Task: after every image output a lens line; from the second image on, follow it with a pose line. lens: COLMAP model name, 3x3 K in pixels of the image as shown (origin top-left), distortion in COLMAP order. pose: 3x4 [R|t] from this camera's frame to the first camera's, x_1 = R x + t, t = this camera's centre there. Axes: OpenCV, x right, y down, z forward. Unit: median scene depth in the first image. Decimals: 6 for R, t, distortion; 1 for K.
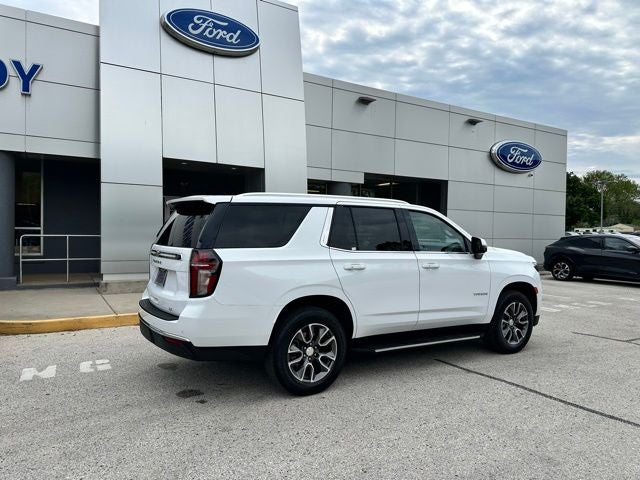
lens RADIAL K [[450.5, 0, 318.8], [0, 450.5, 243.4], [0, 0, 1]] dist [0.043315, -0.054339]
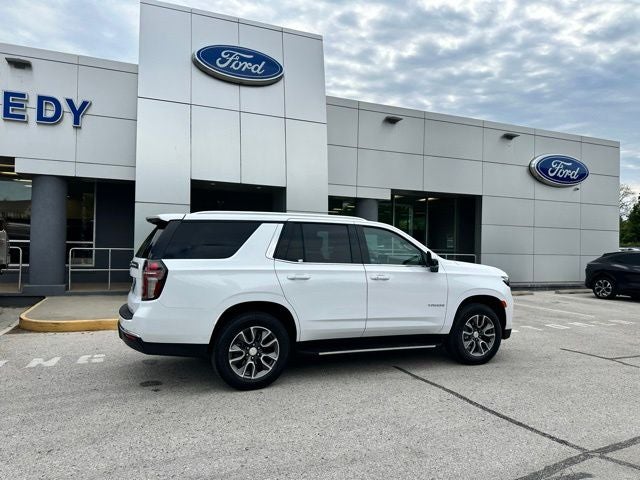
lens RADIAL K [[450.5, 0, 322.3], [0, 450.5, 244.2], [0, 0, 1]] dist [0.043315, -0.054339]
pose [[0.989441, 0.002664, -0.144912, 0.220590], [-0.007394, 0.999457, -0.032111, 0.004792], [0.144747, 0.032843, 0.988923, -0.071219]]
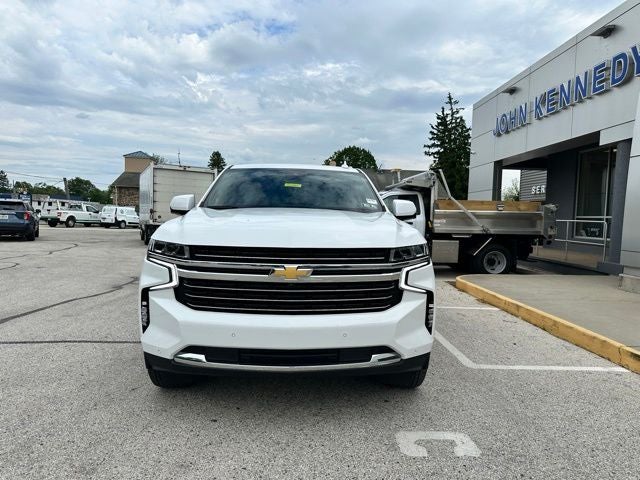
lens RADIAL K [[450.5, 0, 325.5], [0, 450.5, 250.6], [0, 0, 1]] dist [0.043315, -0.054339]
pose [[-0.479618, 0.036146, -0.876733, 0.827573], [-0.051992, 0.996225, 0.069514, 0.013692], [0.875936, 0.078923, -0.475928, 1.408120]]
